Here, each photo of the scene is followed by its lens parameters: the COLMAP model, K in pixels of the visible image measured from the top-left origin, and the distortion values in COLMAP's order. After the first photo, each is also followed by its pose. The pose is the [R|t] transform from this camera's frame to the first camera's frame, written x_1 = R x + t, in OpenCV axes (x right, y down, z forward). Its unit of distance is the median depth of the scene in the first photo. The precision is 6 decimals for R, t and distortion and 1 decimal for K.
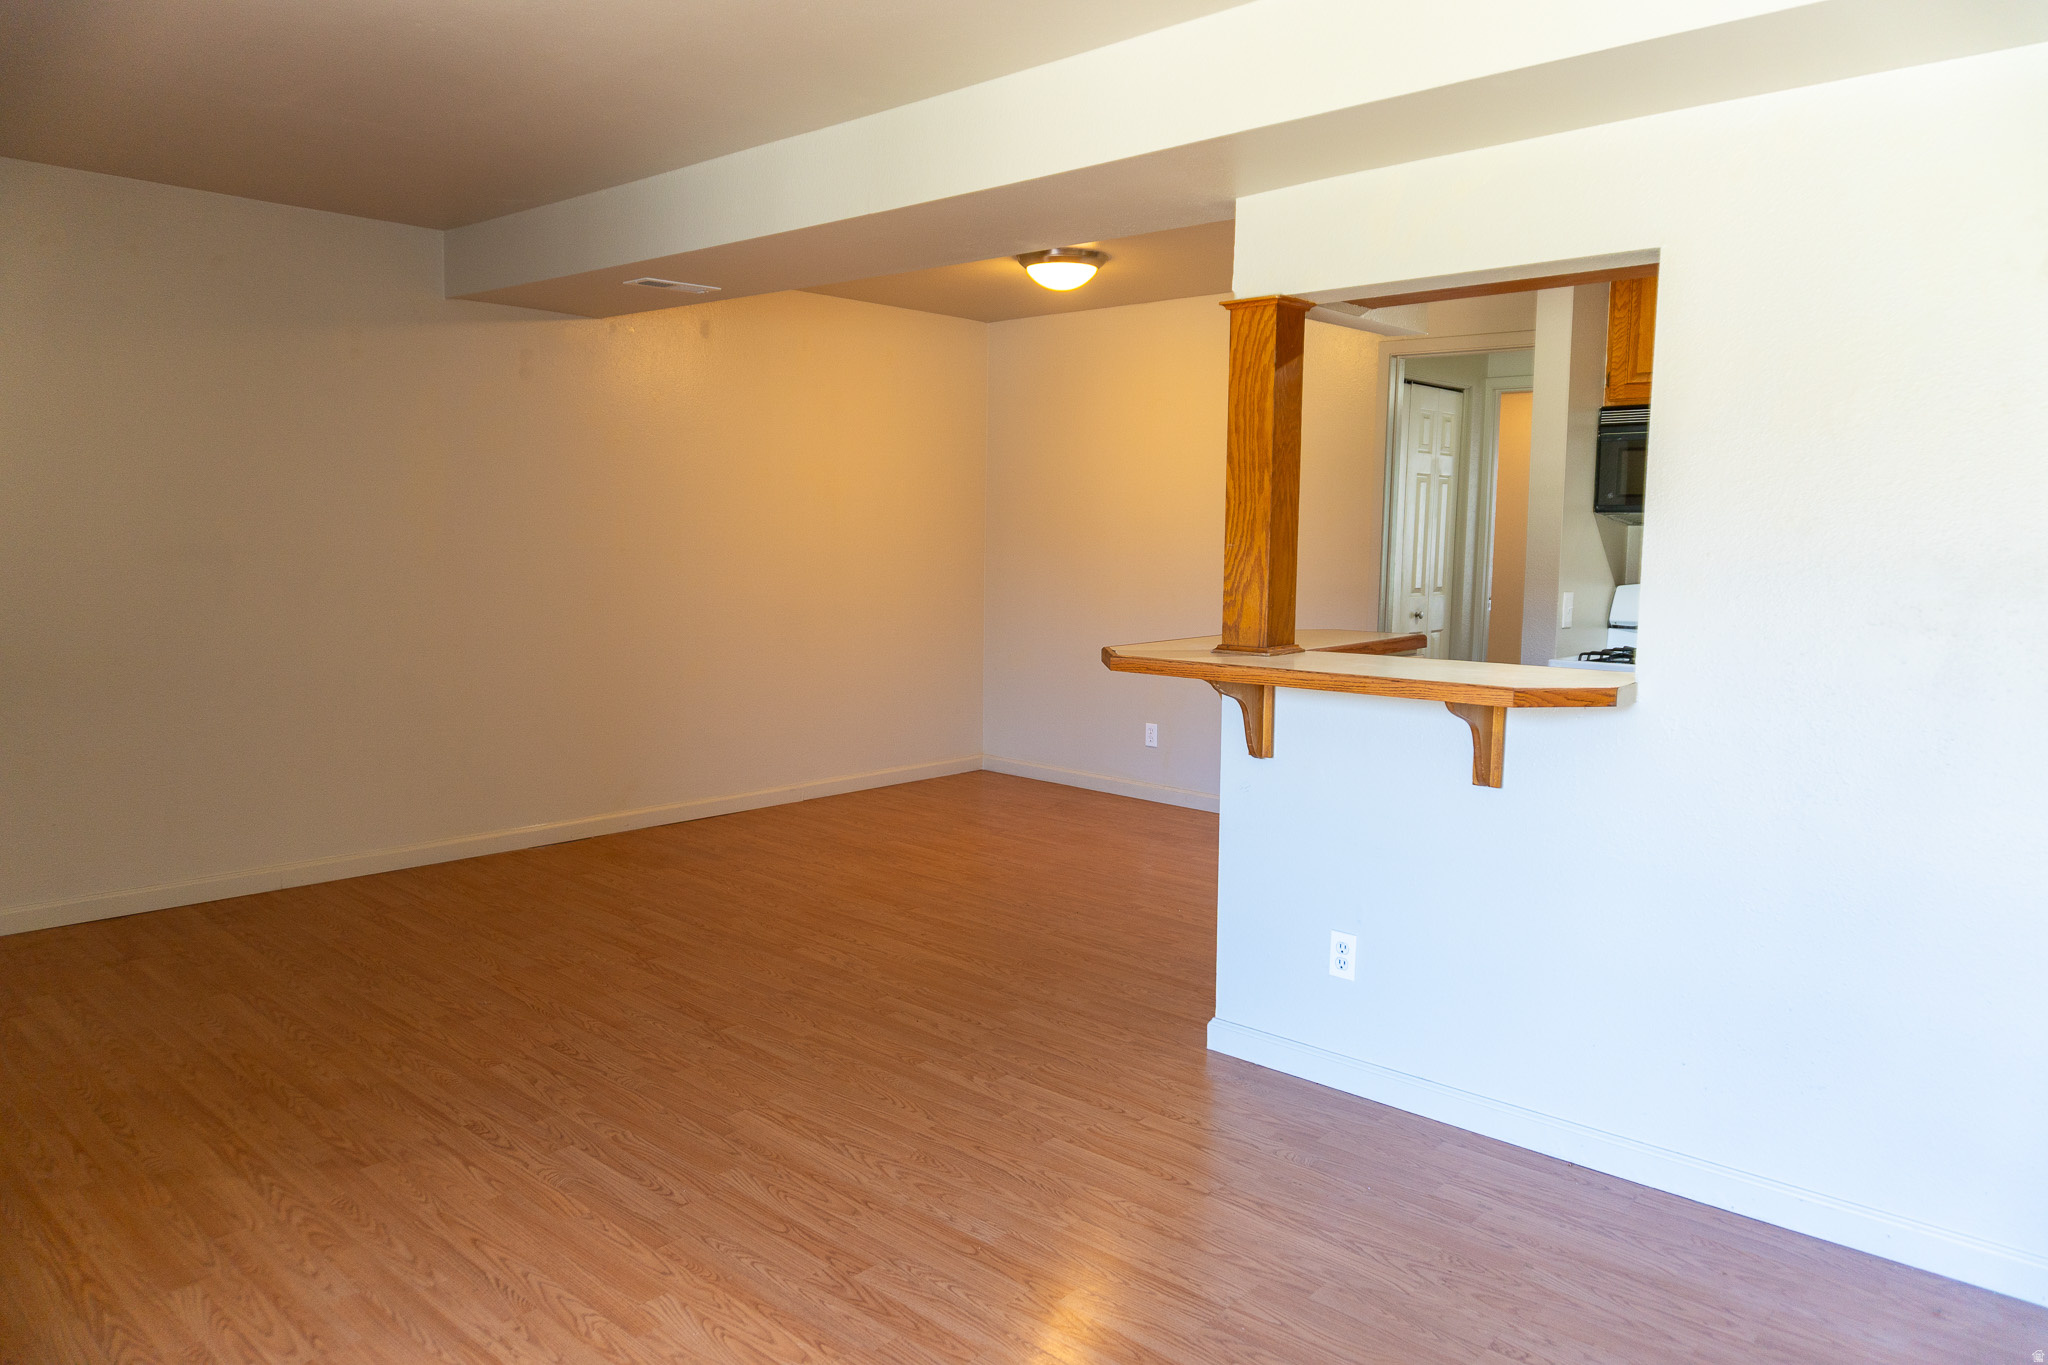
lens RADIAL K [[1368.3, 0, 1033.6], [0, 1368.3, 684.7], [0, 0, 1]] dist [-0.022495, 0.000513]
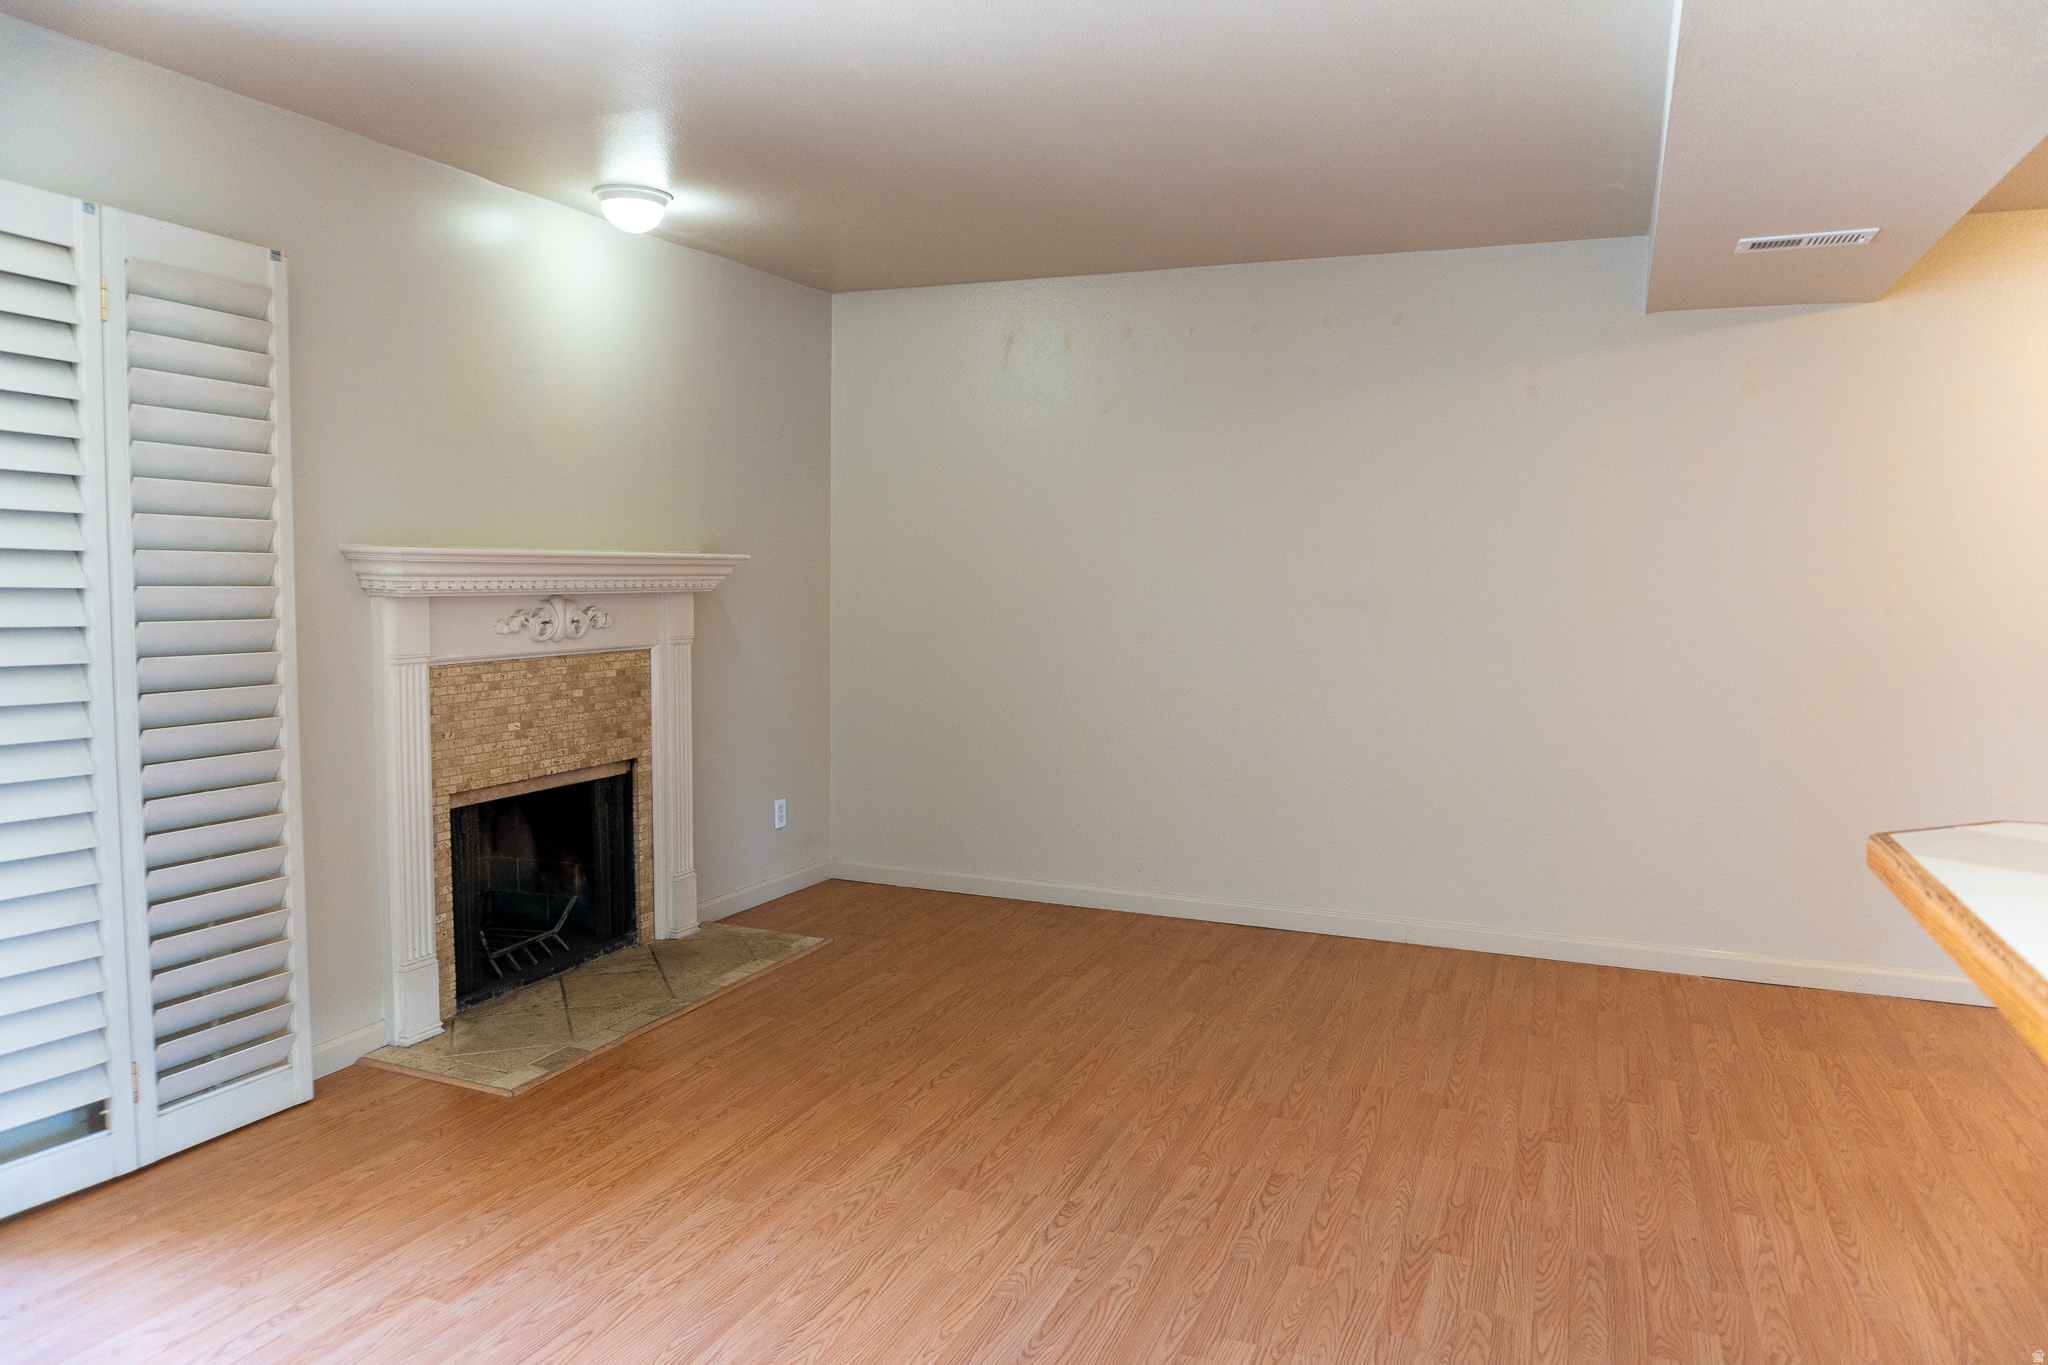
lens RADIAL K [[1368.3, 0, 1015.2], [0, 1368.3, 669.6], [0, 0, 1]] dist [-0.022495, 0.000513]
pose [[0.332951, 0.059275, -0.941079, 0.399622], [-0.113579, 0.993277, 0.022379, -0.053548], [0.936079, 0.099436, 0.337445, 0.557672]]
